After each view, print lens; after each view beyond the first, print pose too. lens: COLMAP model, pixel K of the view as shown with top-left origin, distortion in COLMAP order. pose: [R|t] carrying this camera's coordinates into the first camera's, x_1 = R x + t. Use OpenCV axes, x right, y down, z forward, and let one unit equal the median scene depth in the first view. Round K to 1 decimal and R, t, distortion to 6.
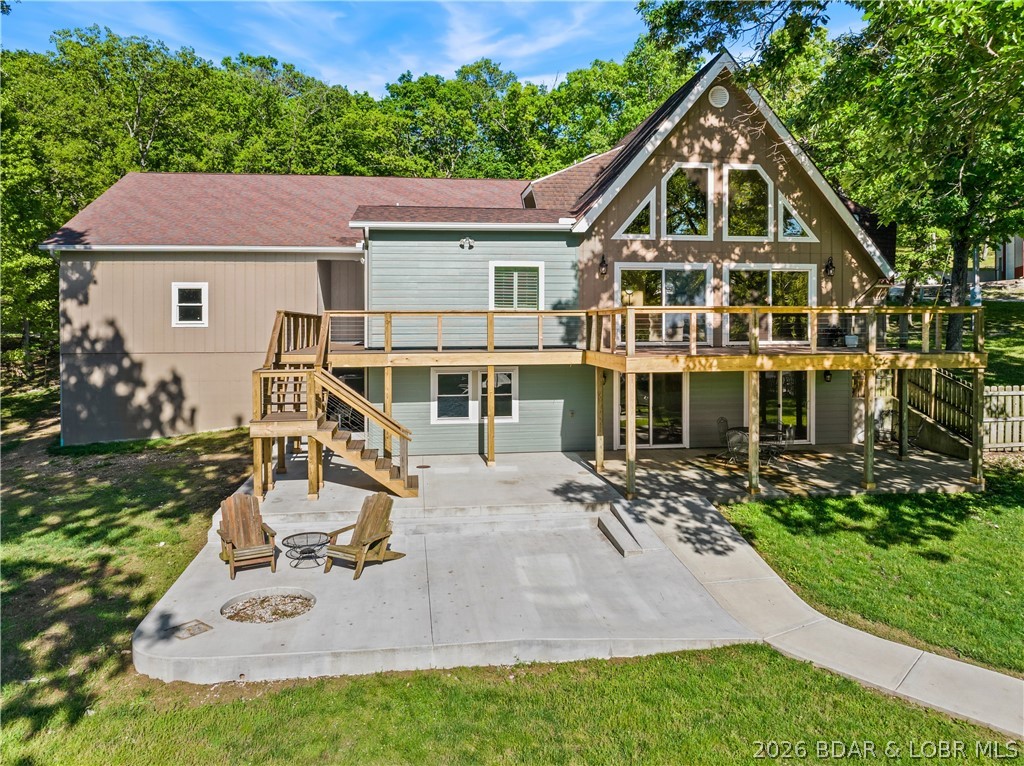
lens RADIAL K [[730.0, 0, 512.0], [0, 730.0, 383.0], [0, 0, 1]] dist [-0.048233, 0.002671]
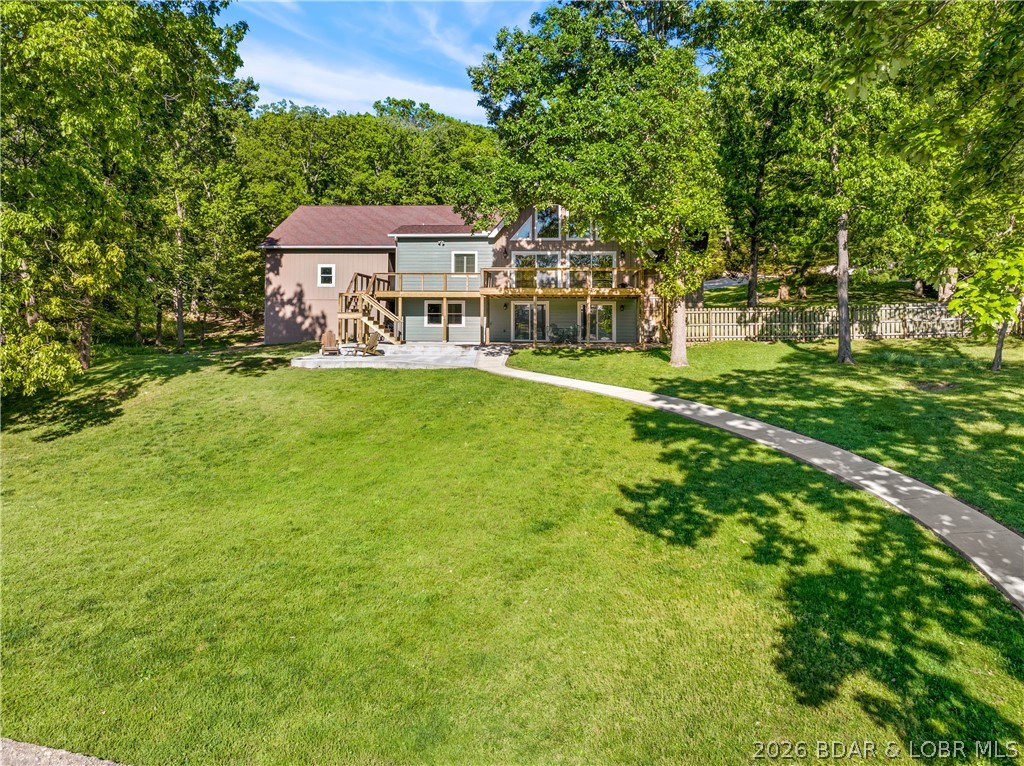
lens RADIAL K [[730.0, 0, 512.0], [0, 730.0, 383.0], [0, 0, 1]] dist [-0.048233, 0.002671]
pose [[0.978009, 0.028056, -0.206668, 0.562214], [-0.028707, 0.999588, -0.000149, 0.204440], [0.206579, 0.006079, 0.978411, -1.004782]]
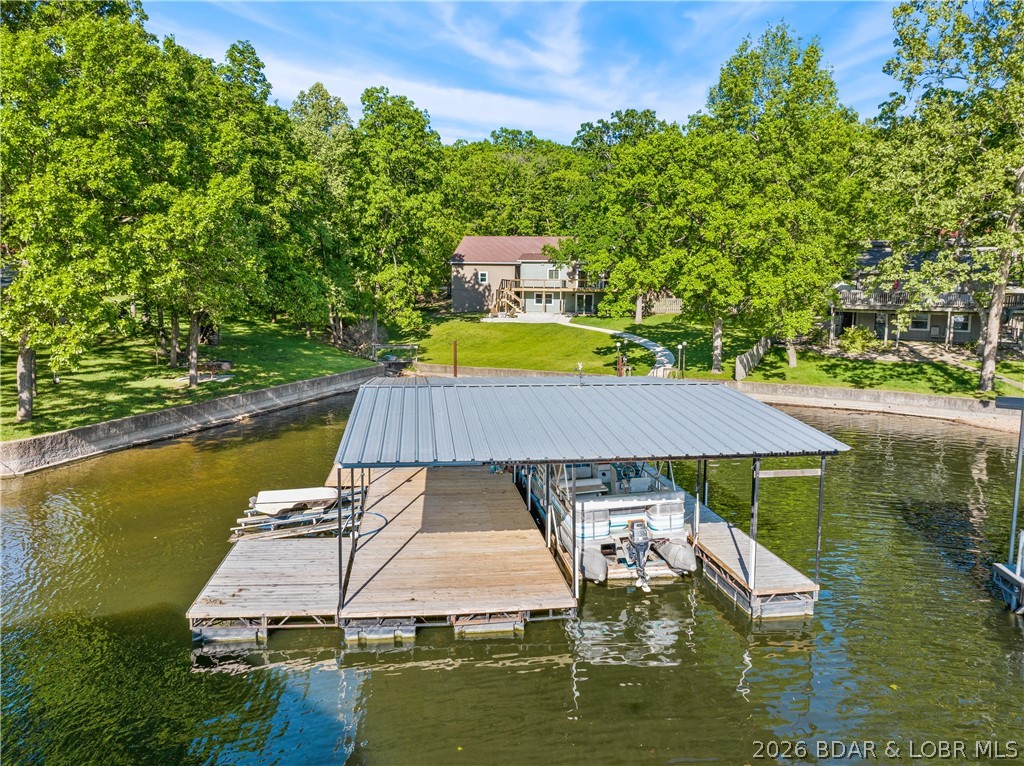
lens RADIAL K [[730.0, 0, 512.0], [0, 730.0, 383.0], [0, 0, 1]] dist [-0.048233, 0.002671]
pose [[0.942891, 0.058869, -0.327858, 1.198153], [-0.048113, 0.998007, 0.040830, 0.341937], [0.329609, -0.022724, 0.943844, -3.129326]]
